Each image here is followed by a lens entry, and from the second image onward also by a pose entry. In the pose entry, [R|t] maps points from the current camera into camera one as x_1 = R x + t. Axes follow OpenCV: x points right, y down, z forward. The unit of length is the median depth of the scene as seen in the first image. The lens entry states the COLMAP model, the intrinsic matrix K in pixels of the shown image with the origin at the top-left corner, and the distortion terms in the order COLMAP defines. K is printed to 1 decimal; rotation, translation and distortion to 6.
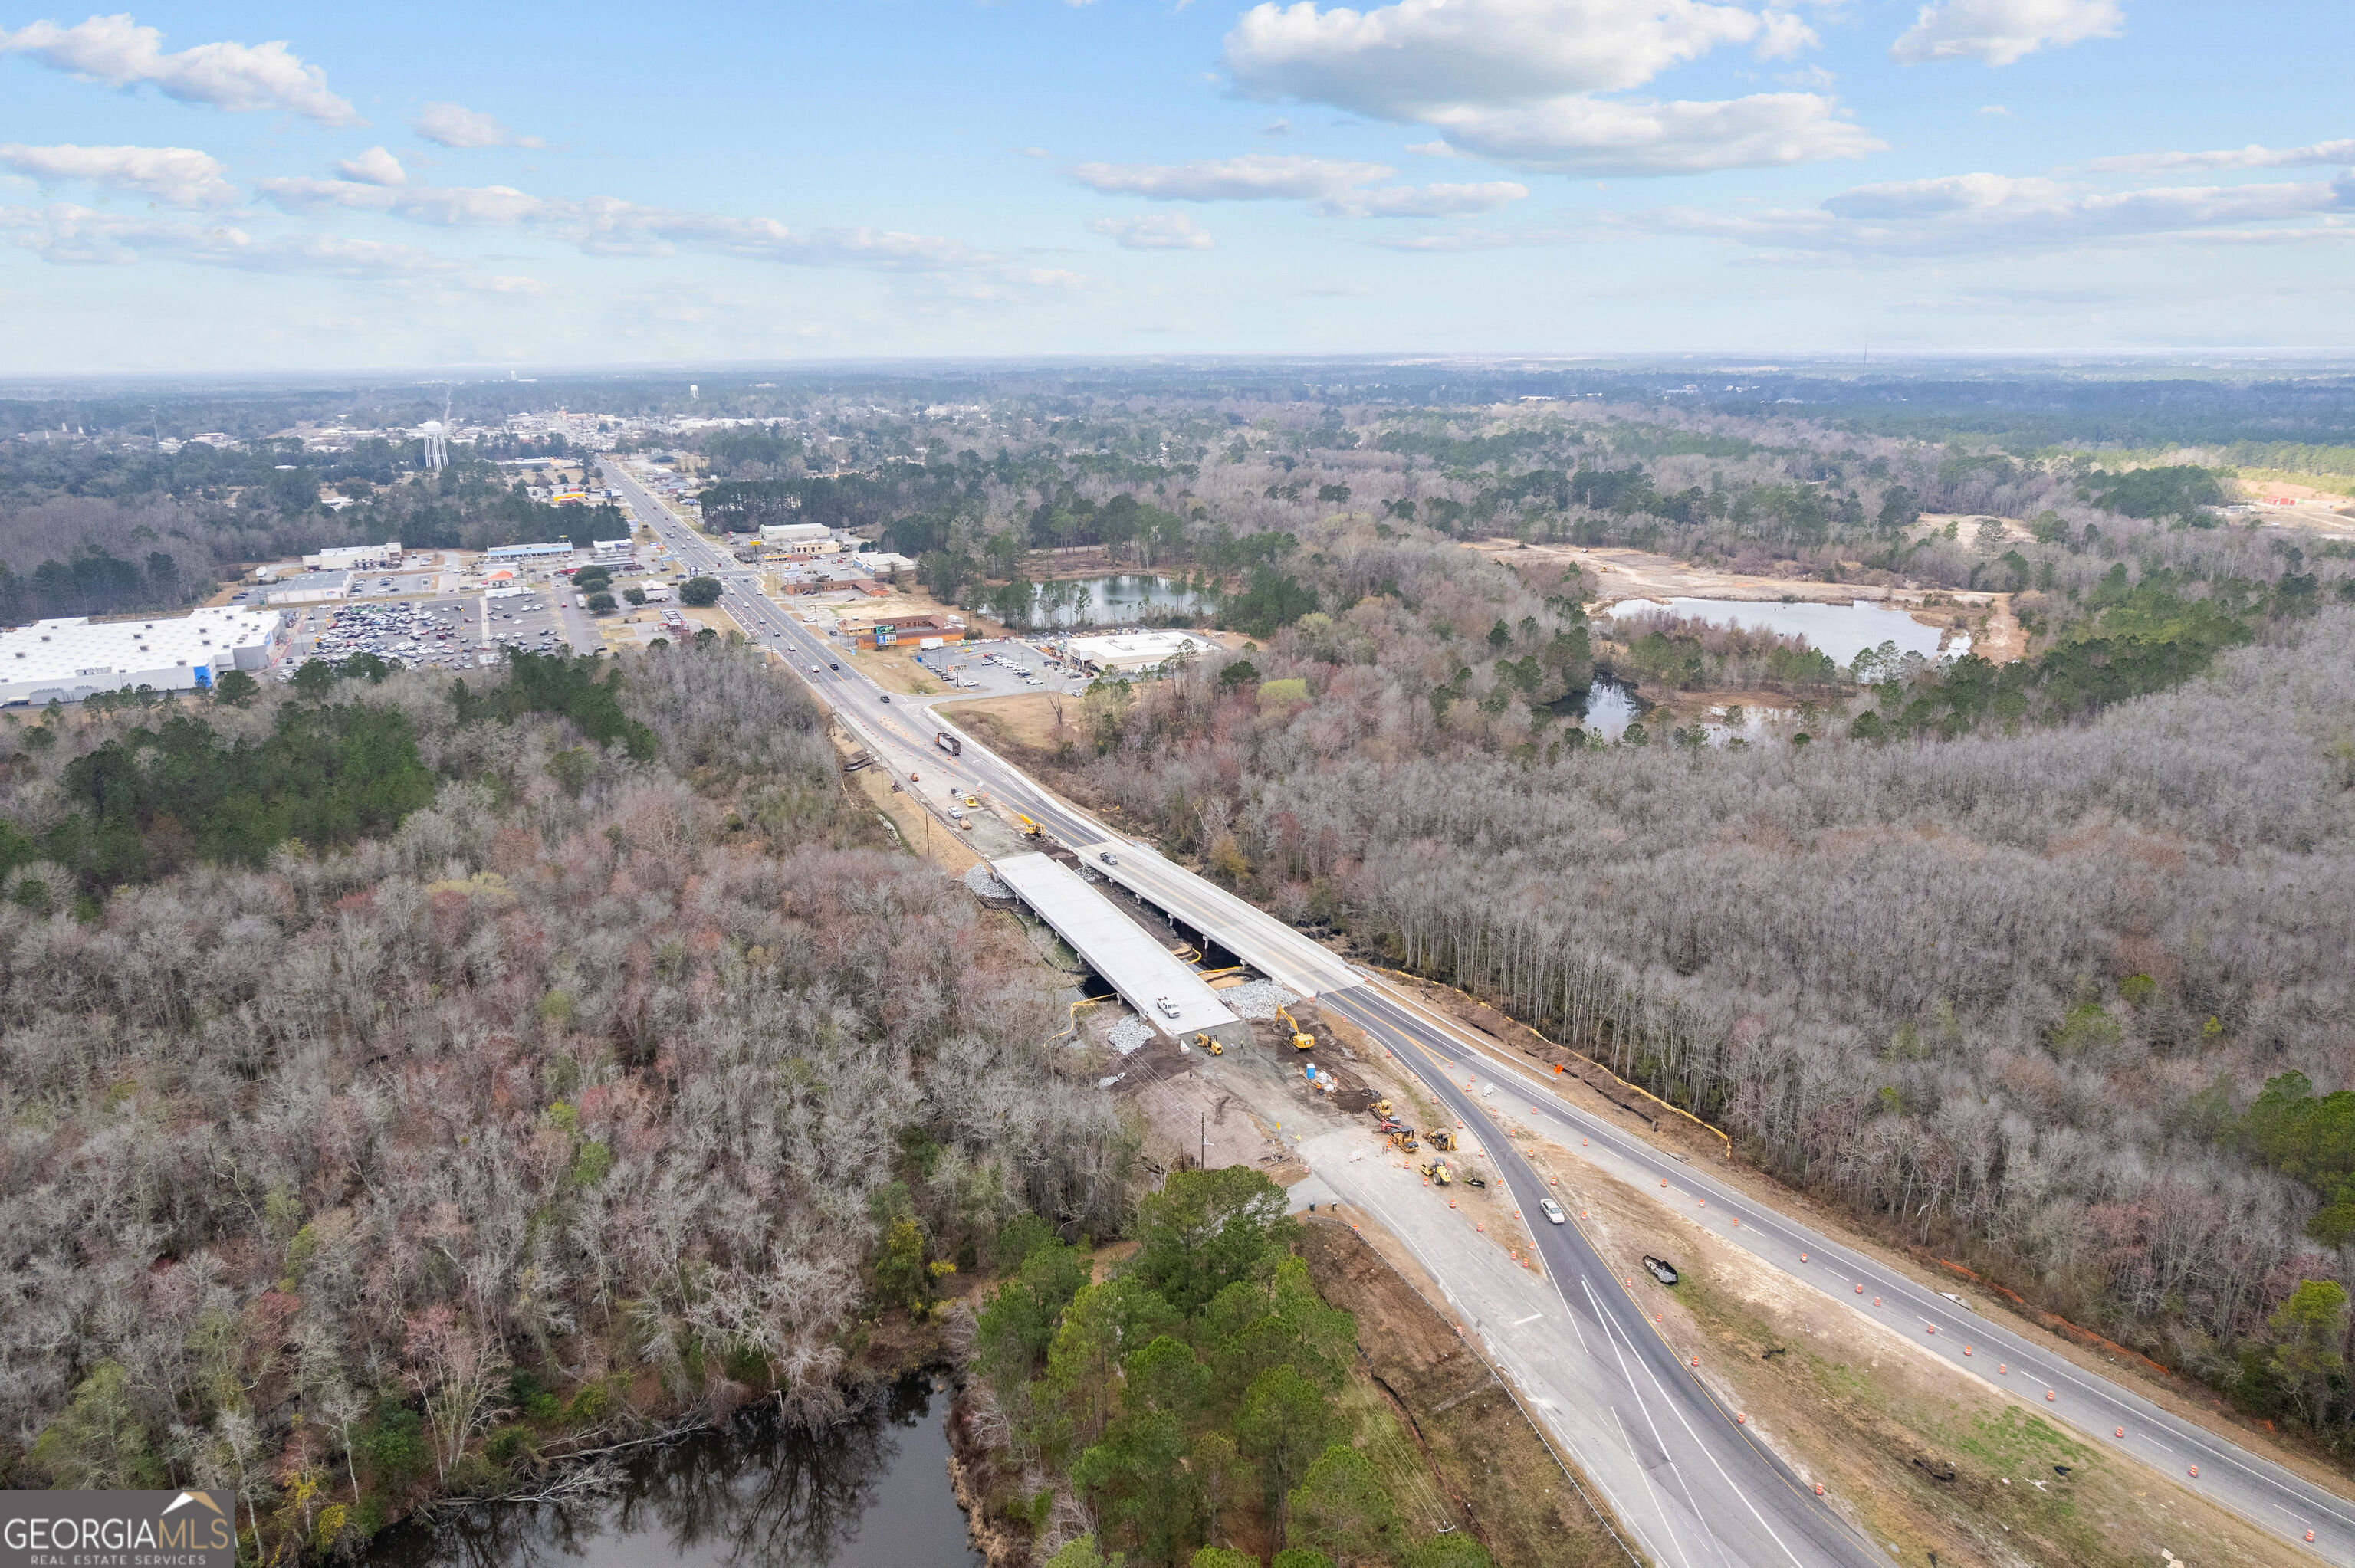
lens RADIAL K [[1517.9, 0, 1177.5], [0, 1517.9, 784.0], [0, 0, 1]] dist [-0.081101, 0.066523]
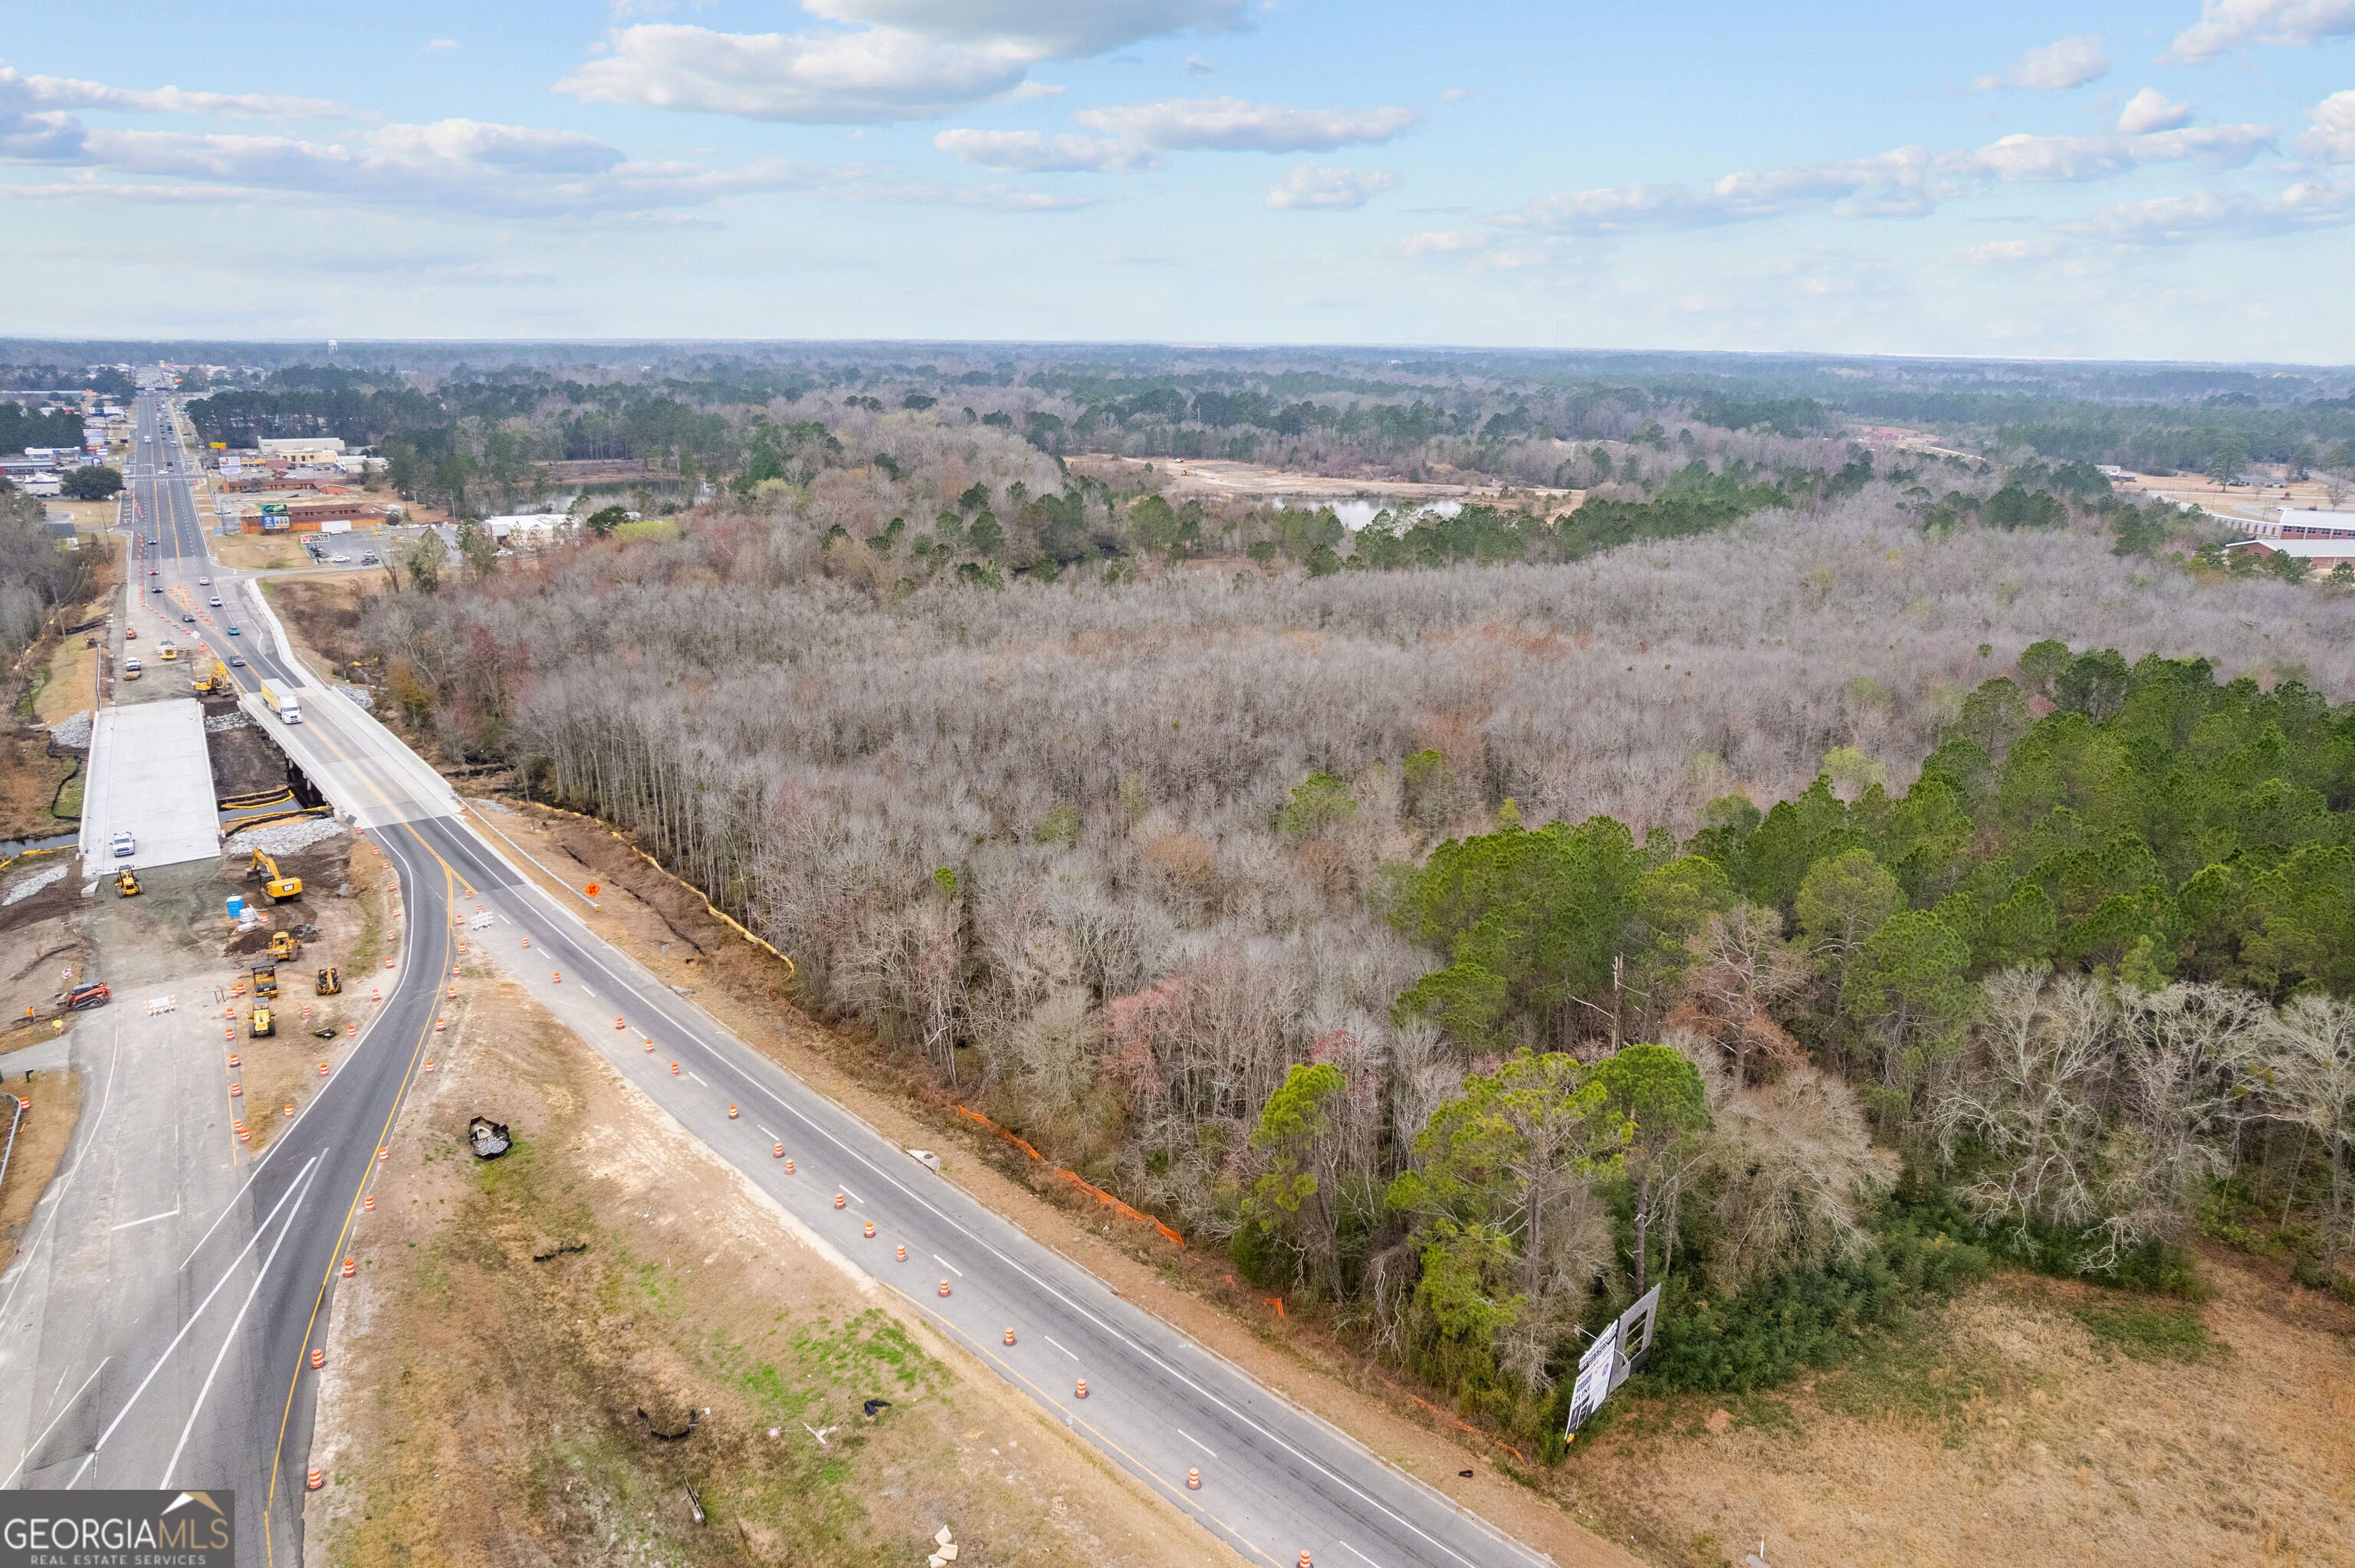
lens RADIAL K [[1511.7, 0, 1184.9], [0, 1511.7, 779.5], [0, 0, 1]] dist [-0.074899, 0.071837]
pose [[0.986808, -0.026512, 0.159708, 0.145803], [0.026421, 0.999647, 0.002692, 0.050048], [-0.159723, 0.001563, 0.987161, 0.091647]]
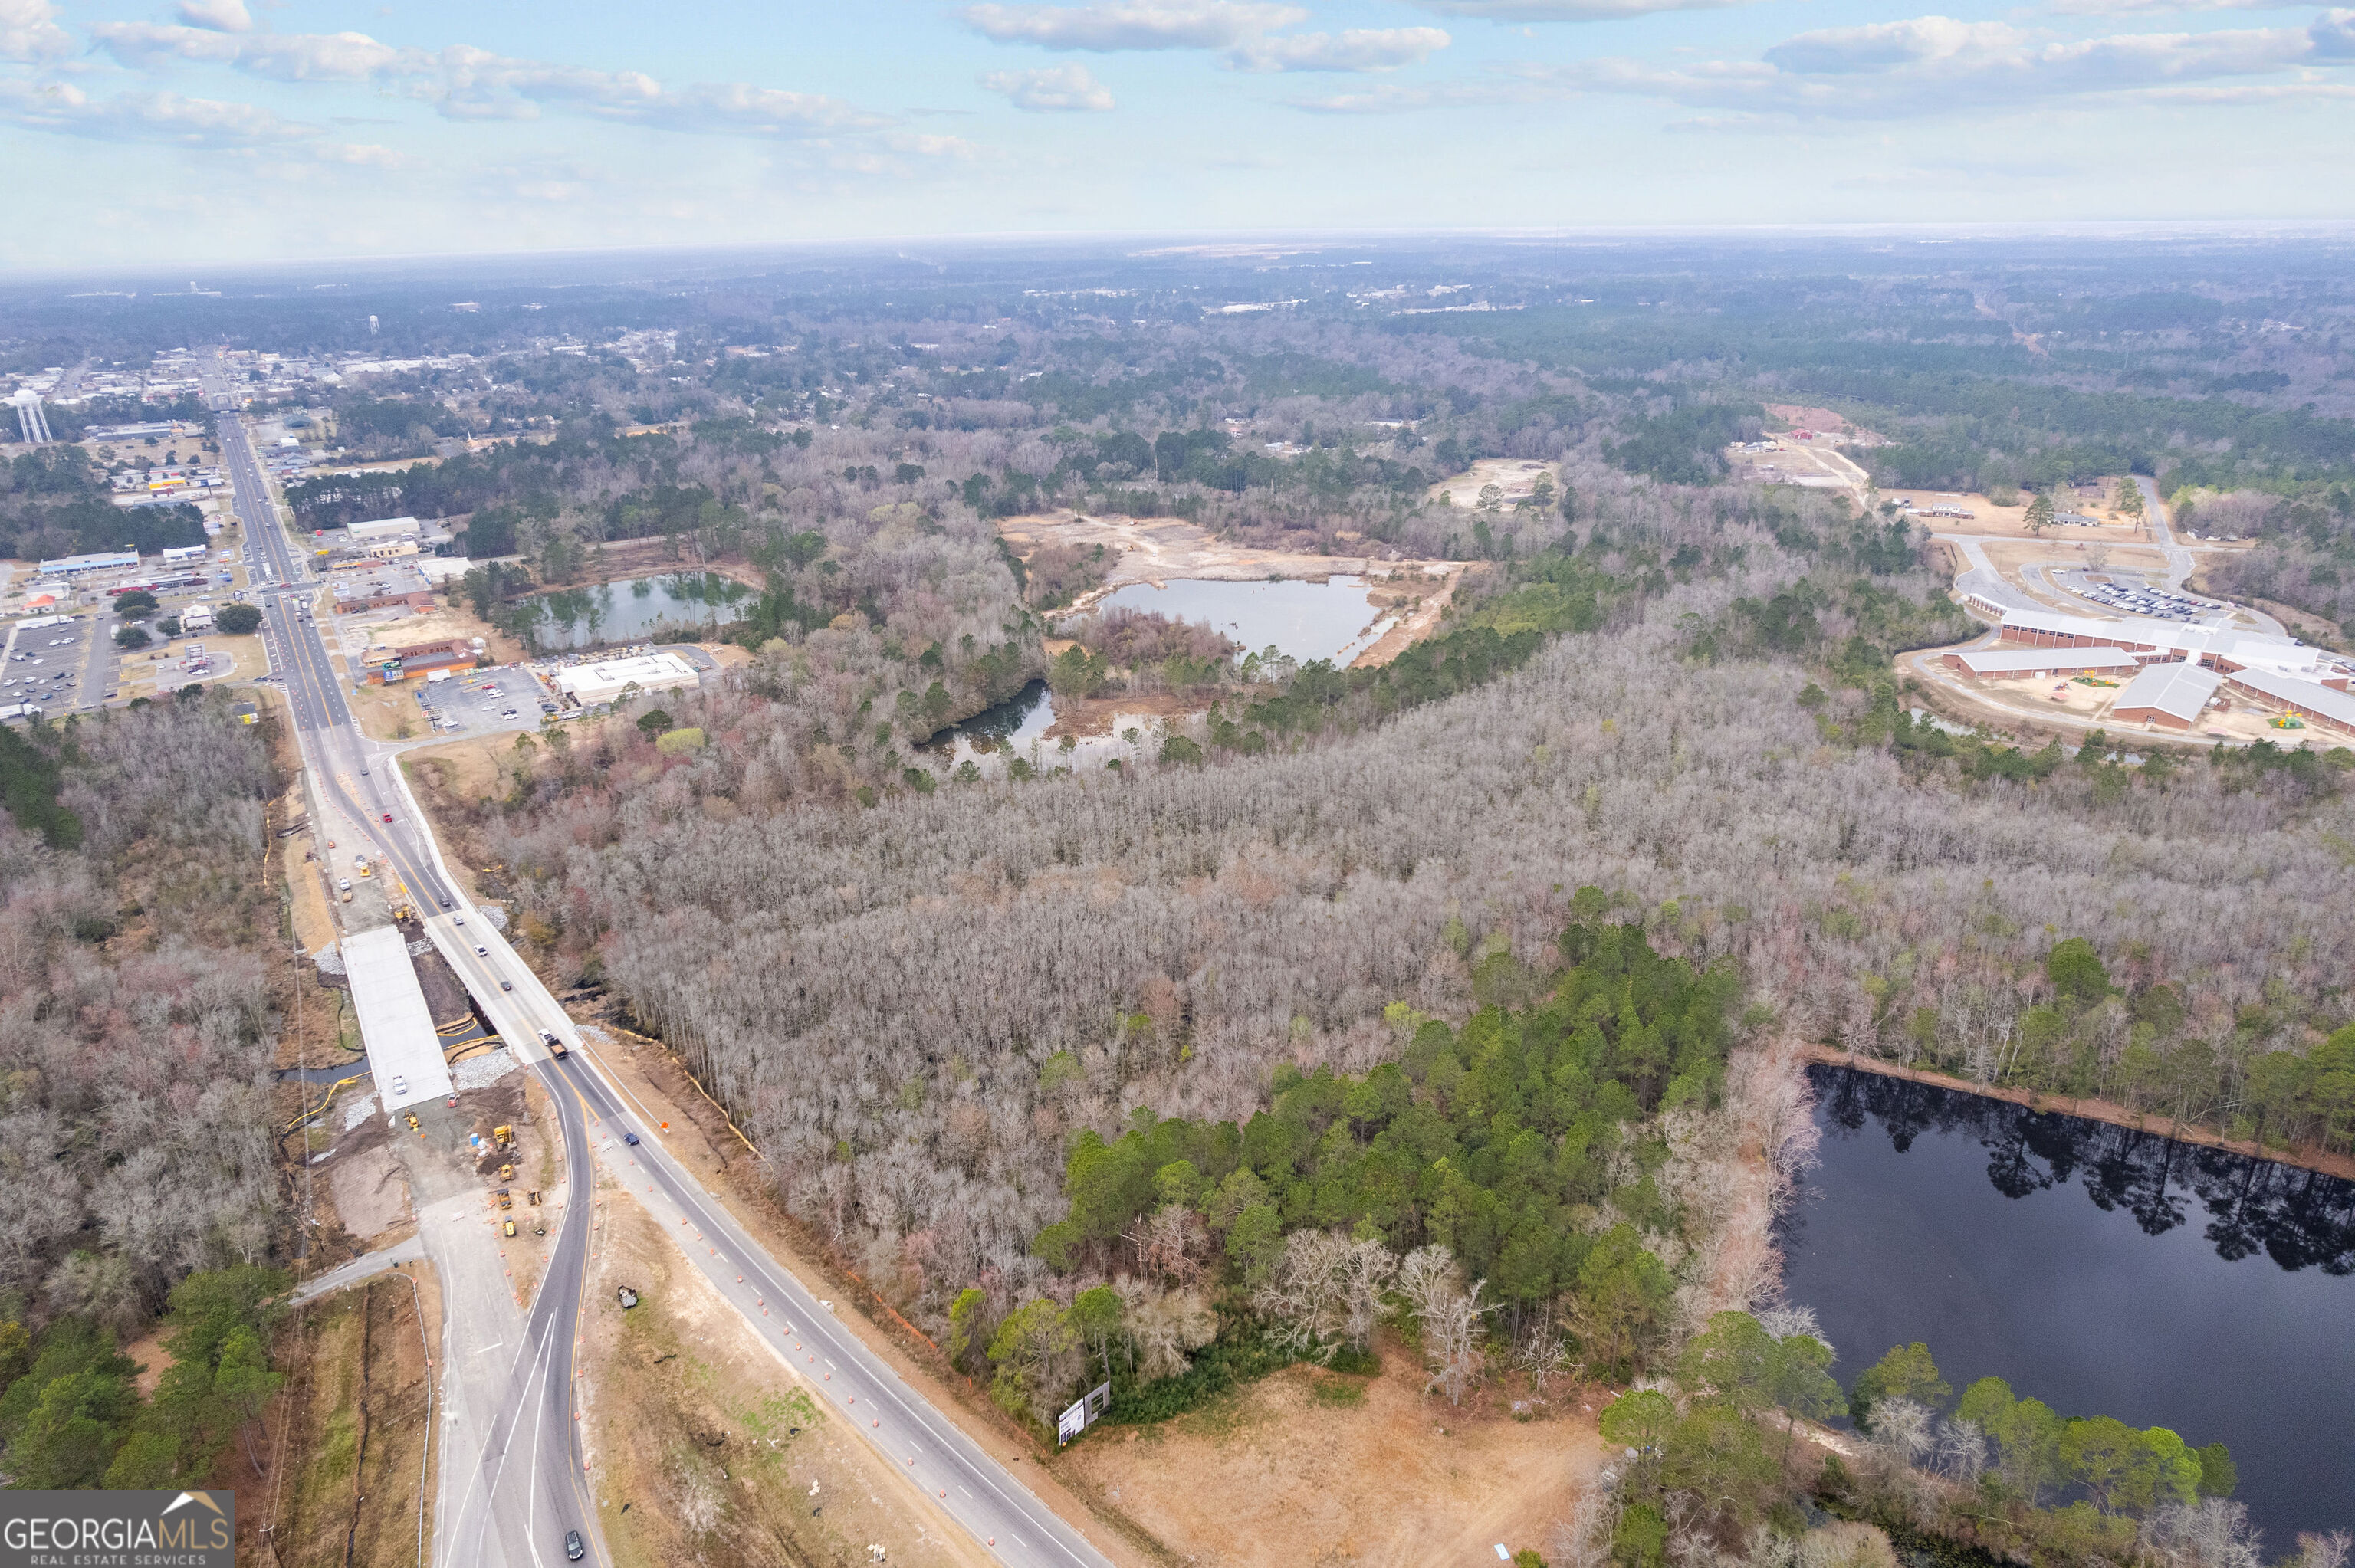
lens RADIAL K [[1511.7, 0, 1184.9], [0, 1511.7, 779.5], [0, 0, 1]] dist [-0.074899, 0.071837]
pose [[0.989788, -0.058391, 0.130035, 0.191232], [0.048698, 0.995878, 0.076517, -0.064256], [-0.133967, -0.069404, 0.988552, -0.109719]]
